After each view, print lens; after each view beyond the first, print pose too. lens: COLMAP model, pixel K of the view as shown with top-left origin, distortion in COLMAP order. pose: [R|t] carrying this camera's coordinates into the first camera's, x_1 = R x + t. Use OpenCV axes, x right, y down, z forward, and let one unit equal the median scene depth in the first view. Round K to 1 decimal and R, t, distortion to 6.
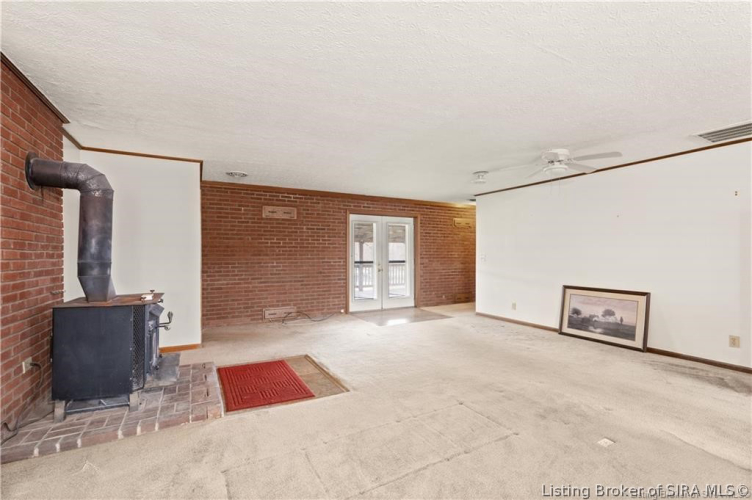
lens RADIAL K [[338.5, 0, 373.4], [0, 338.5, 254.2], [0, 0, 1]] dist [-0.001006, -0.000010]
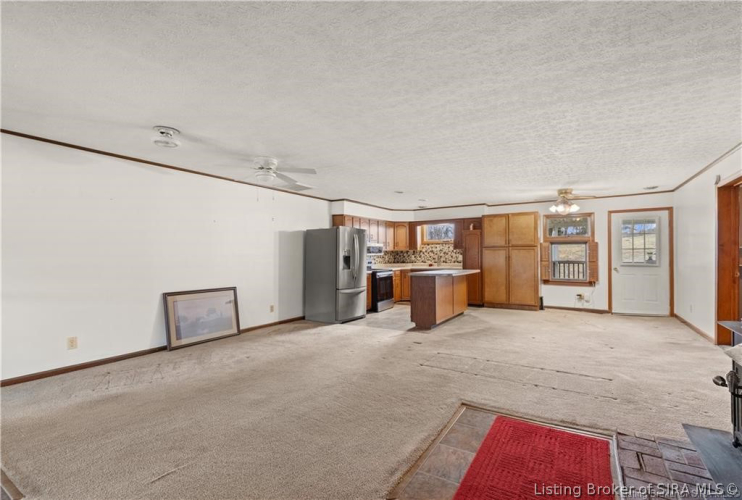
lens RADIAL K [[342.8, 0, 372.6], [0, 342.8, 255.0], [0, 0, 1]] dist [-0.000142, 0.000072]
pose [[-0.498592, 0.003798, 0.866829, -0.374809], [0.002513, 0.999993, -0.002936, -0.000371], [-0.866833, 0.000714, -0.498597, 0.823052]]
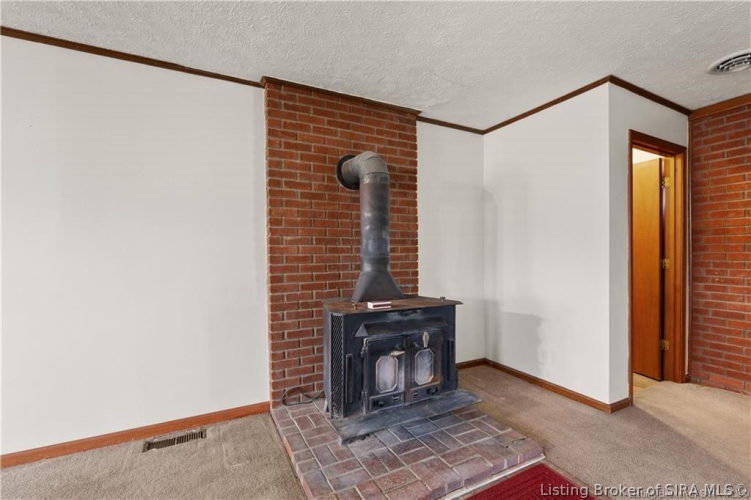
lens RADIAL K [[338.1, 0, 372.9], [0, 338.1, 254.2], [0, 0, 1]] dist [-0.001006, -0.000010]
pose [[-0.010310, 0.010297, -0.999894, 0.037146], [0.007898, 0.999917, 0.010215, 0.002711], [0.999916, -0.007791, -0.010390, 0.439163]]
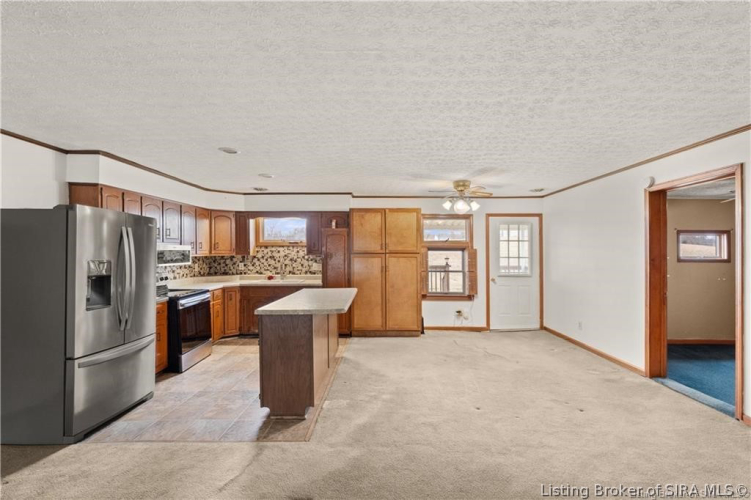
lens RADIAL K [[345.1, 0, 382.9], [0, 345.1, 252.5], [0, 0, 1]] dist [-0.001660, 0.000168]
pose [[-0.880563, 0.000300, 0.473929, 0.027278], [-0.002579, 0.999982, -0.005423, -0.029847], [-0.473922, -0.005998, -0.880546, 0.592881]]
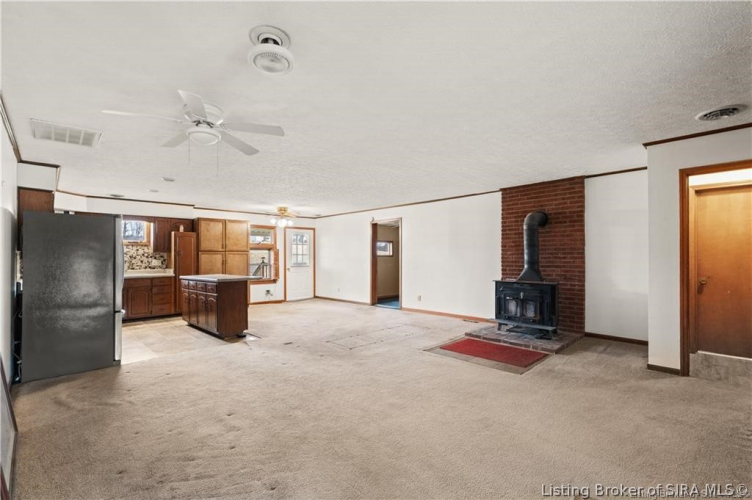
lens RADIAL K [[338.5, 0, 373.4], [0, 338.5, 254.2], [0, 0, 1]] dist [-0.001006, -0.000010]
pose [[-0.965594, 0.005008, -0.260005, 0.254967], [0.008324, 0.999897, -0.011652, -0.001254], [0.259920, -0.013415, -0.965537, 1.165328]]
